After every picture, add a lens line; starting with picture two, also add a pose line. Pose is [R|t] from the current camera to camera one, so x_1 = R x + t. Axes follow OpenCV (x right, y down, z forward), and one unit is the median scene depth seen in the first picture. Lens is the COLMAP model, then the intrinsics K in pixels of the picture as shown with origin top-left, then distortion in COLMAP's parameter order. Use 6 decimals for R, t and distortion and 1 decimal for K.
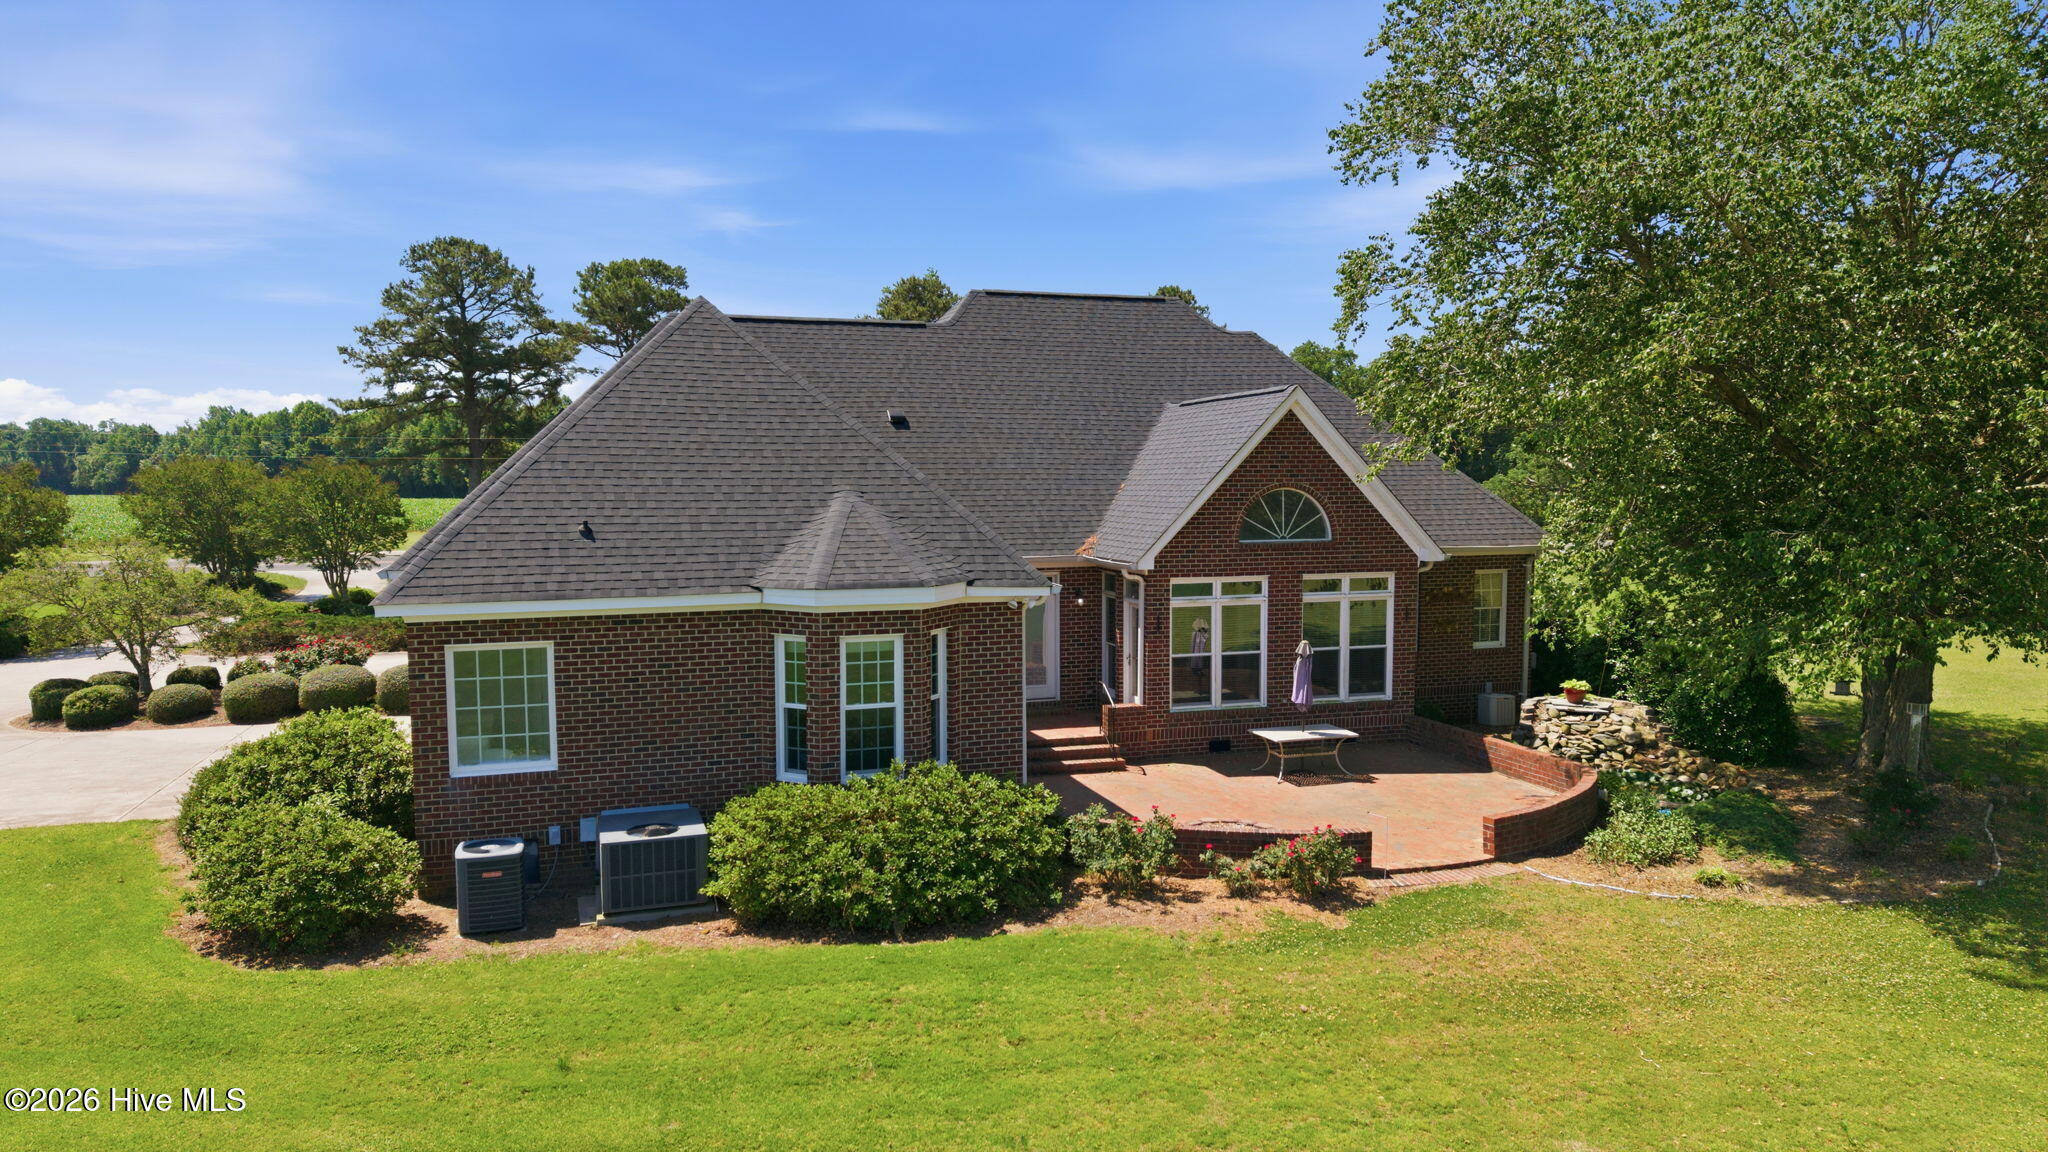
lens RADIAL K [[1359.0, 0, 1024.9], [0, 1359.0, 574.9], [0, 0, 1]] dist [0.117323, -0.258906]
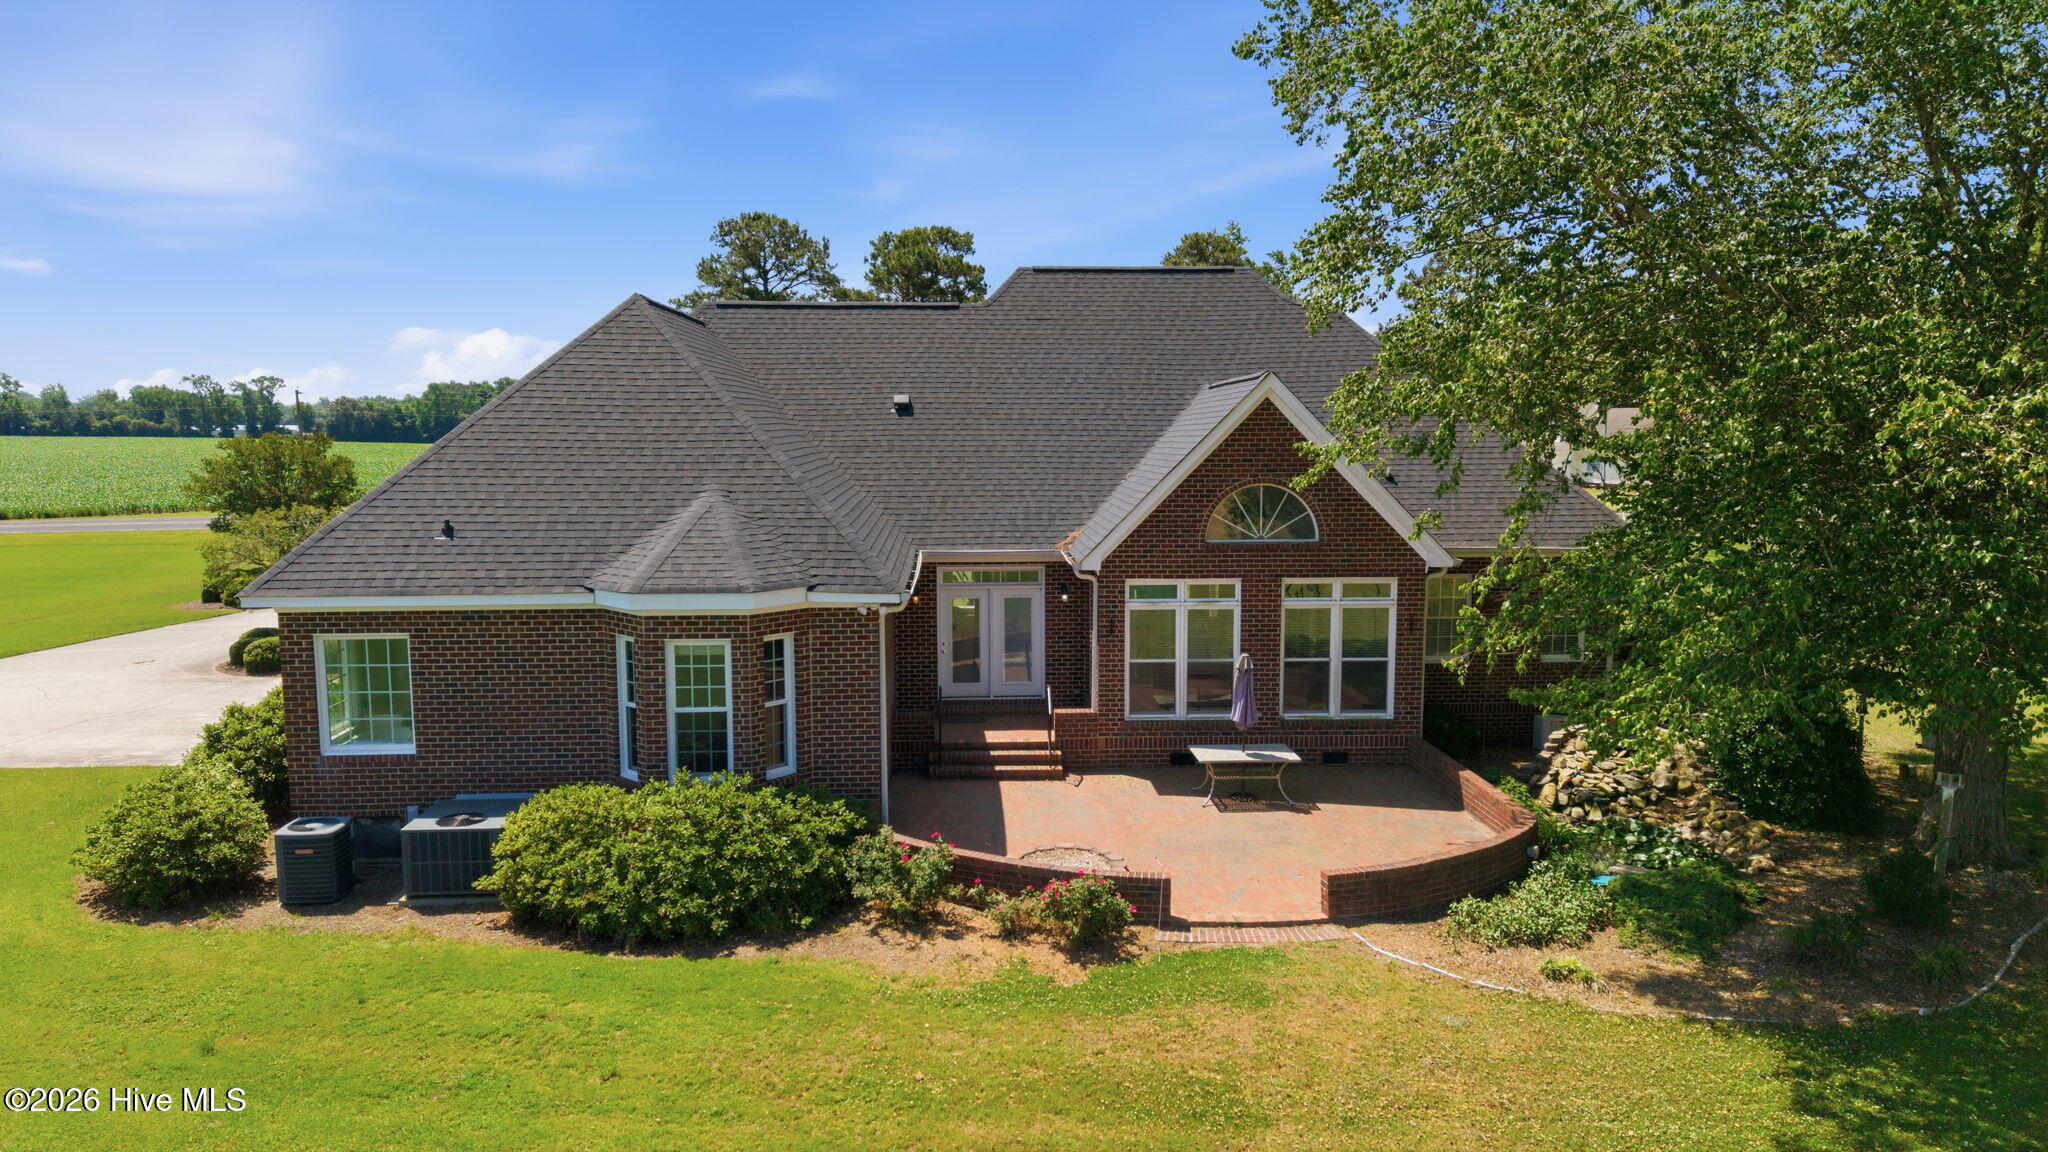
lens RADIAL K [[1364.3, 0, 1024.0], [0, 1364.3, 576.0], [0, 0, 1]] dist [0.048191, -0.057756]
pose [[0.963530, 0.031014, -0.265797, 0.377801], [-0.021457, 0.999017, 0.038787, -0.045362], [0.266739, -0.031670, 0.963248, 0.099765]]
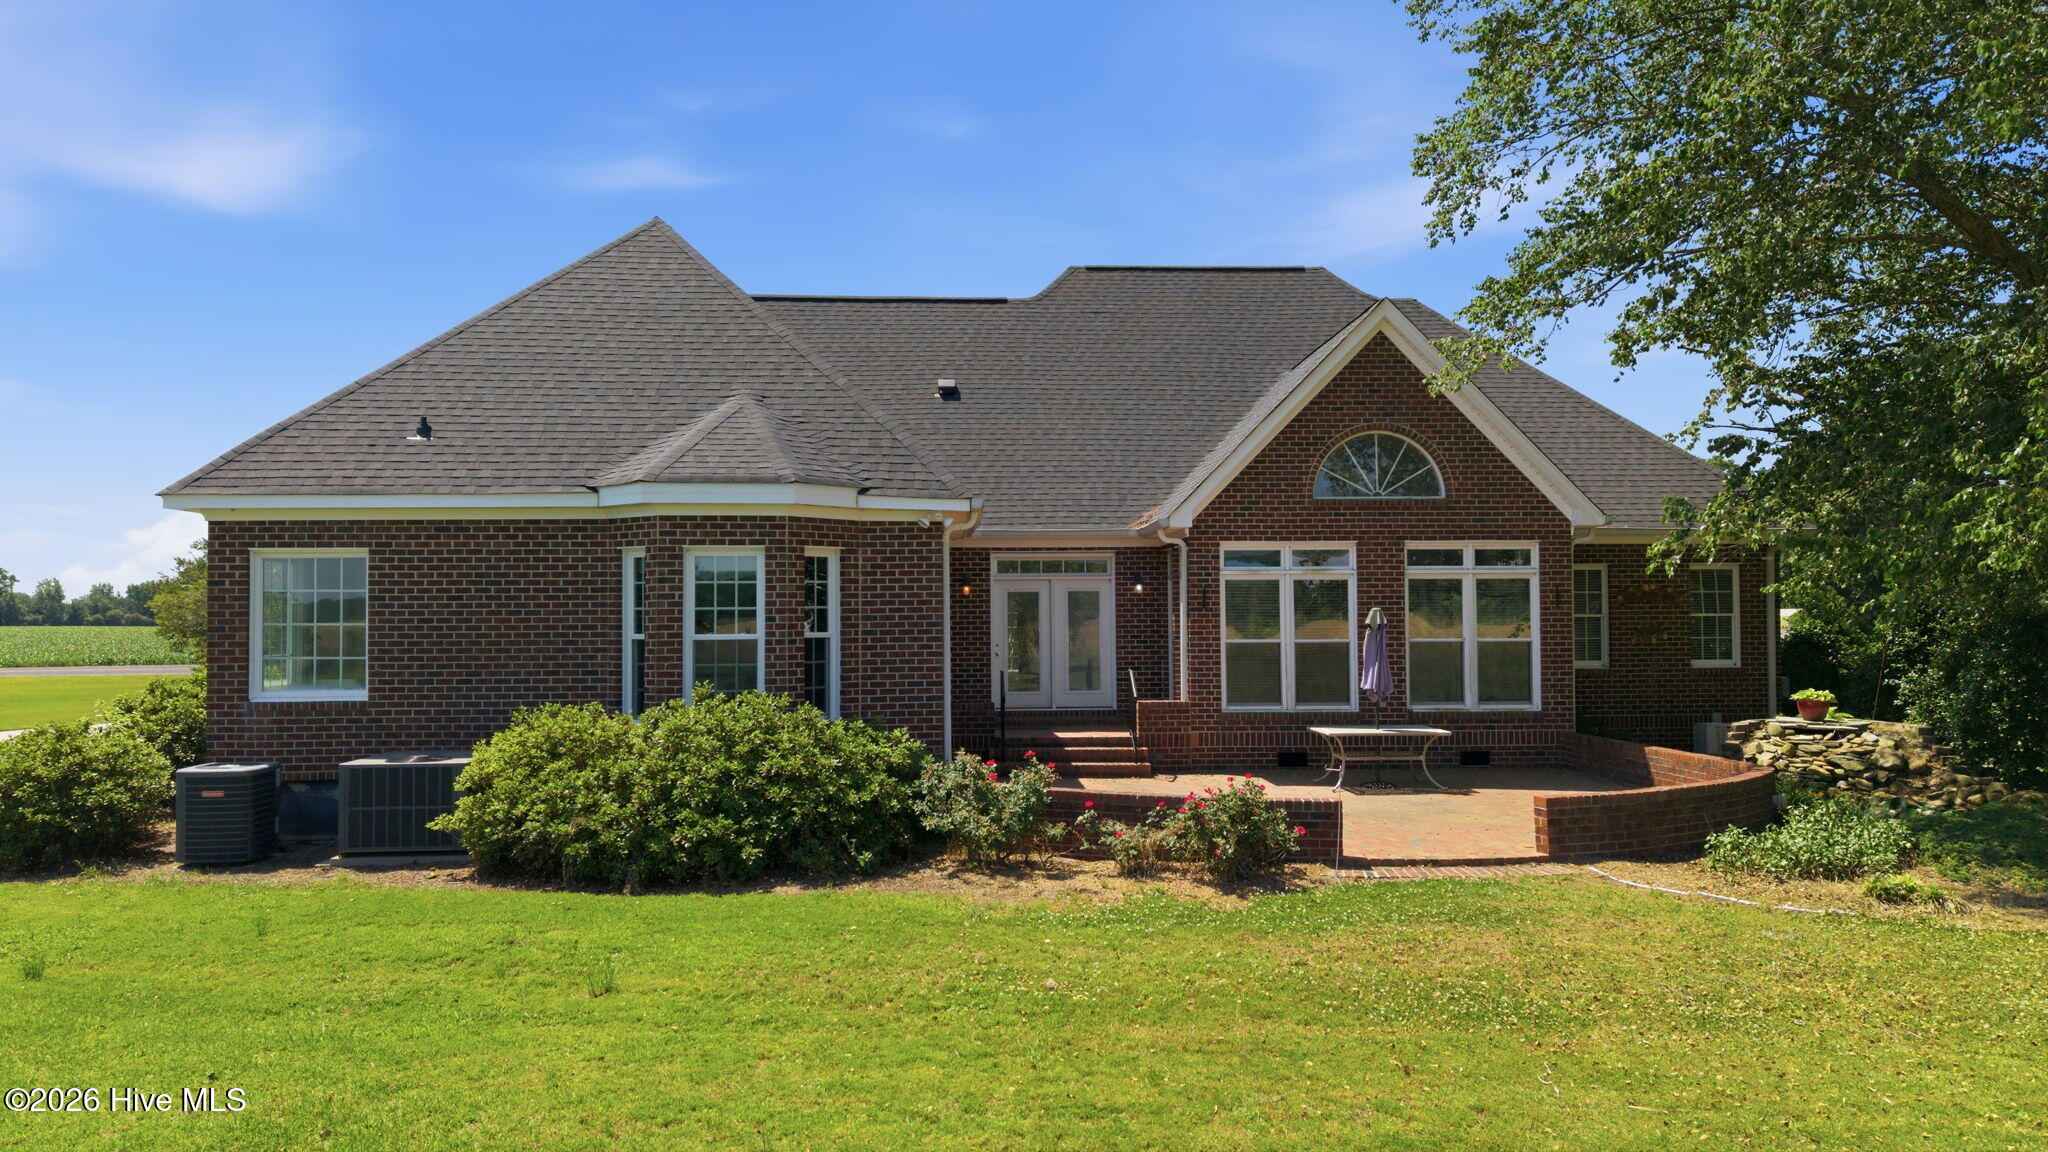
lens RADIAL K [[1364.3, 0, 1024.0], [0, 1364.3, 576.0], [0, 0, 1]] dist [0.048191, -0.057756]
pose [[0.964739, -0.011918, -0.262938, 0.269488], [-0.017015, 0.994061, -0.107487, 0.144386], [0.262657, 0.108171, 0.958807, 0.267026]]
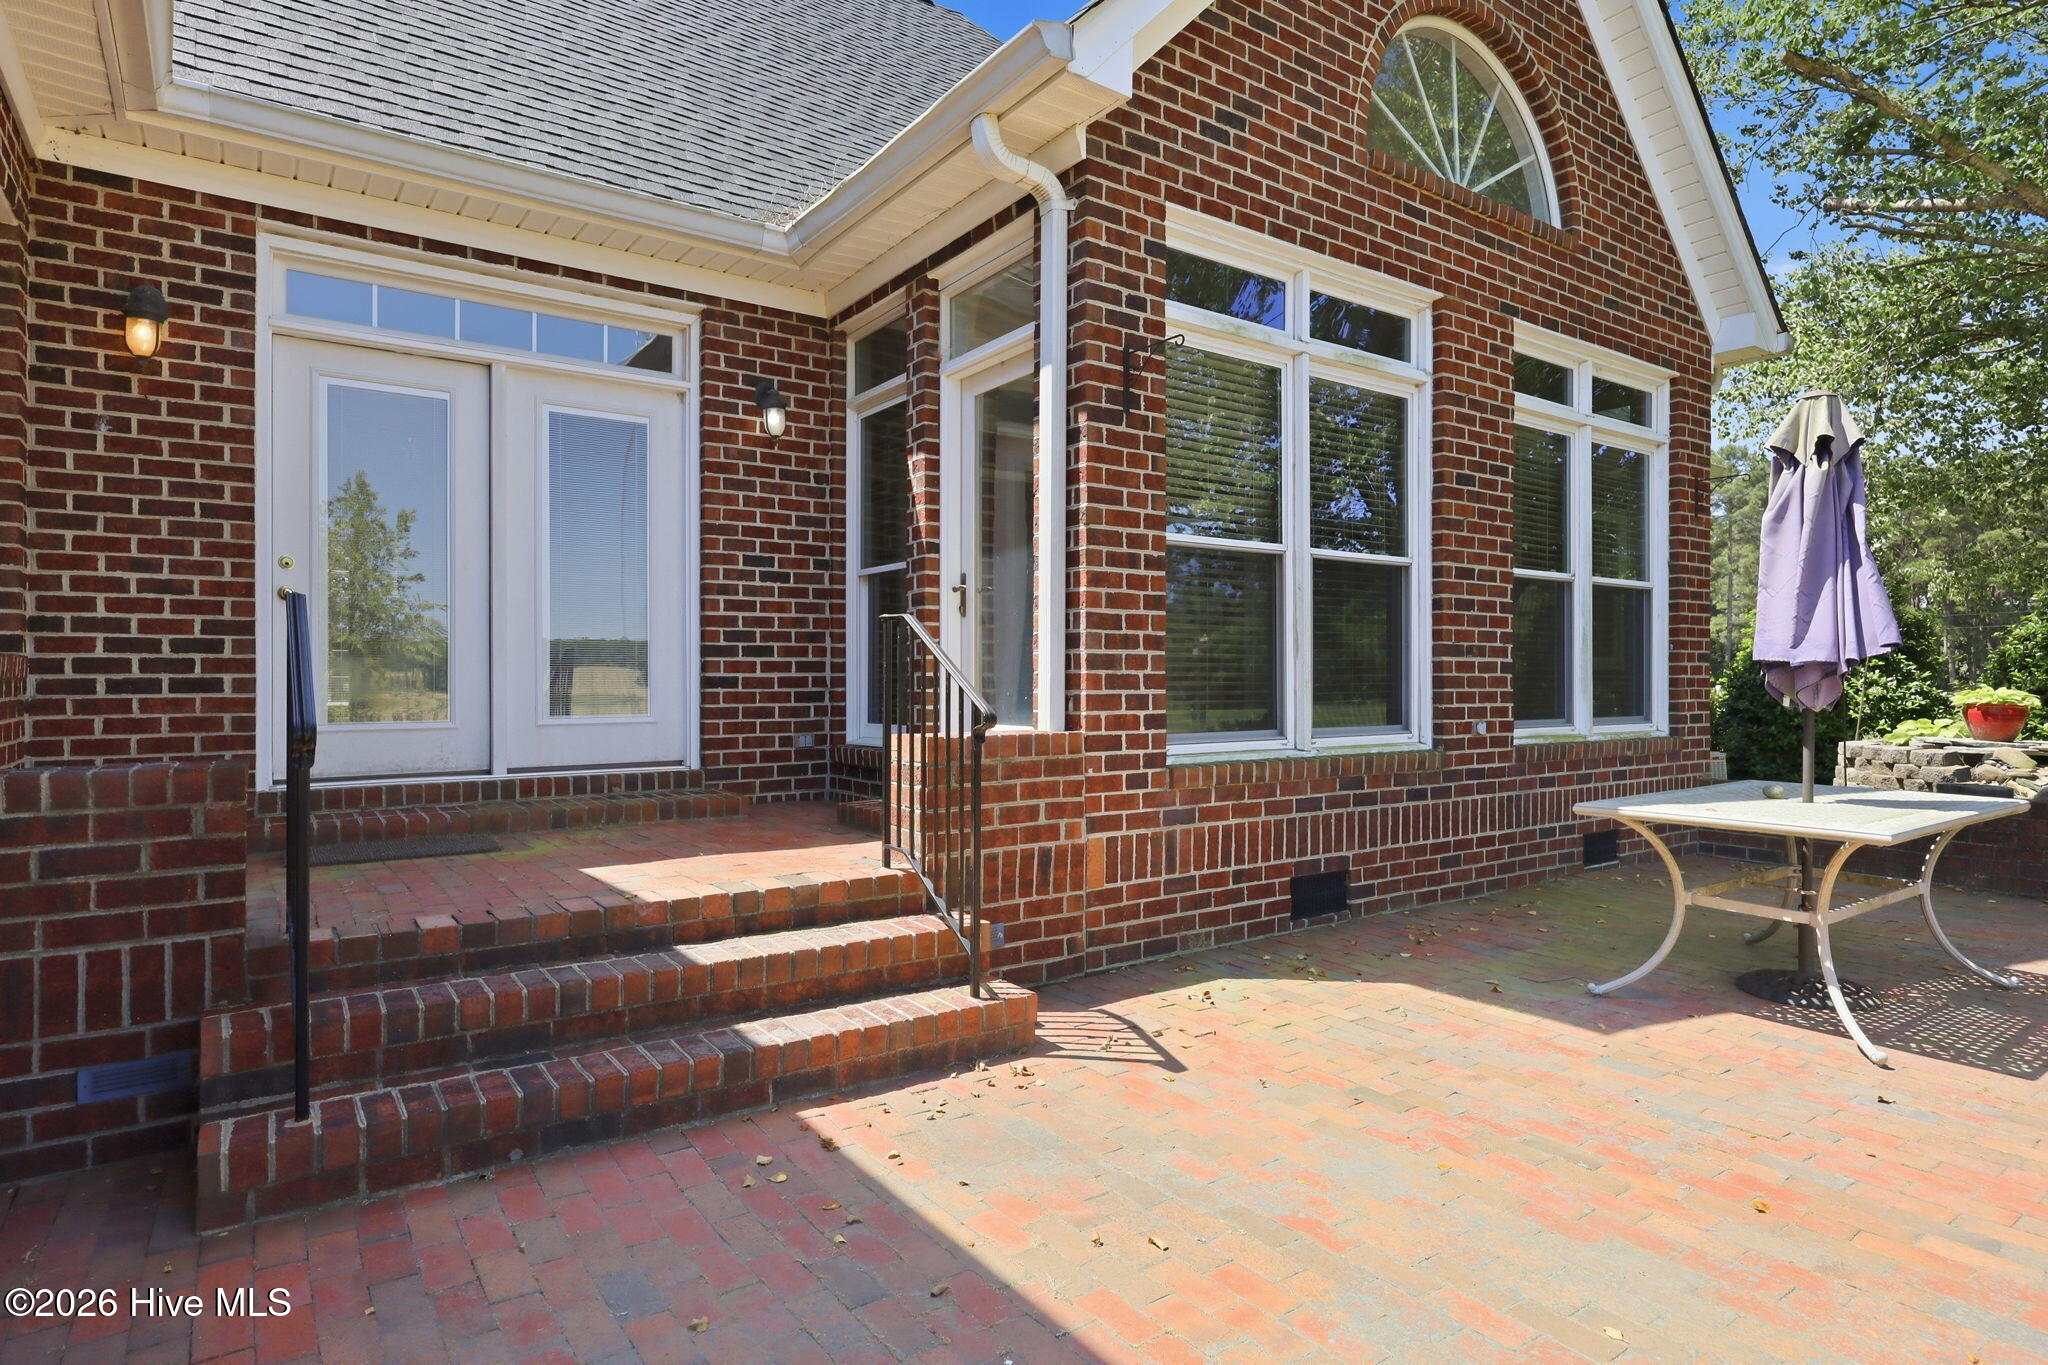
lens RADIAL K [[1089.9, 0, 1029.8], [0, 1089.9, 677.4], [0, 0, 1]] dist [0.000769, 0.000127]
pose [[0.954670, 0.001918, 0.297661, 0.033927], [0.021834, 0.996835, -0.076447, 0.131599], [-0.296865, 0.079481, 0.951606, 1.085037]]
